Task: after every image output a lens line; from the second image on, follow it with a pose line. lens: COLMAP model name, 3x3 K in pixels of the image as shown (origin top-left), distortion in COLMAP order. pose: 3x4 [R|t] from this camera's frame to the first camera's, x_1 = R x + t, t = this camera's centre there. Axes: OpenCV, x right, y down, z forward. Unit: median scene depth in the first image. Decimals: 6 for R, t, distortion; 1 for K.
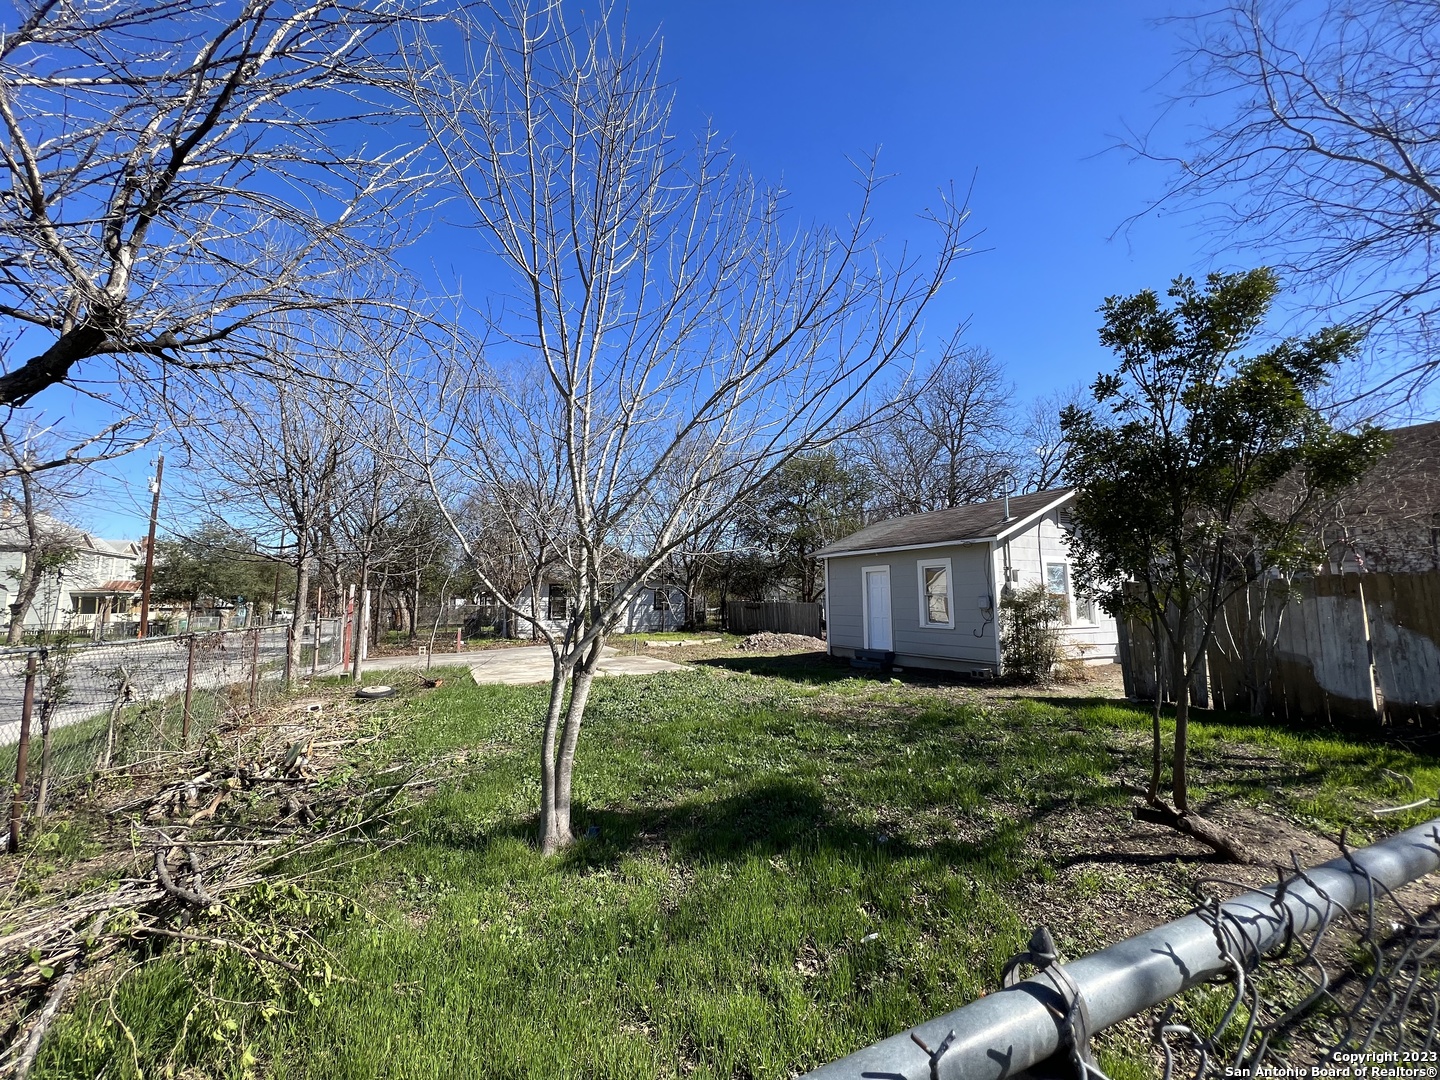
lens RADIAL K [[576.7, 0, 720.0], [0, 576.7, 540.0], [0, 0, 1]] dist [-0.000291, -0.000018]
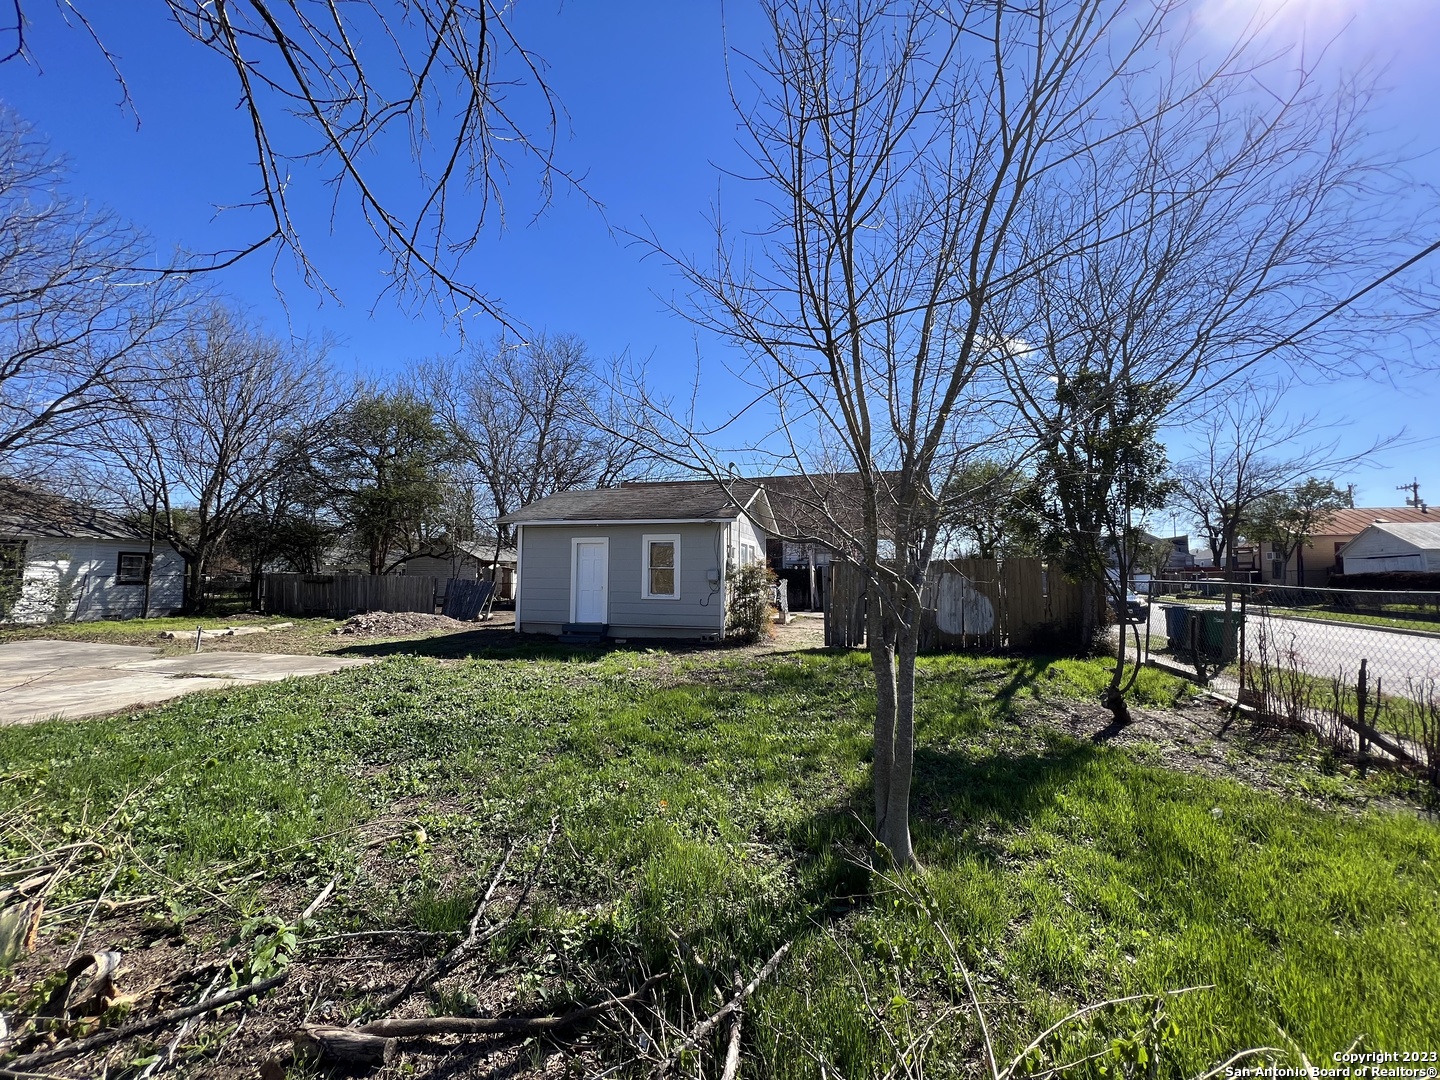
lens RADIAL K [[576.7, 0, 720.0], [0, 576.7, 540.0], [0, 0, 1]] dist [-0.000291, -0.000018]
pose [[0.687153, 0.056440, 0.724317, -0.281774], [-0.085338, 0.996347, 0.003322, 0.027224], [-0.721483, -0.064095, 0.689459, 0.171100]]
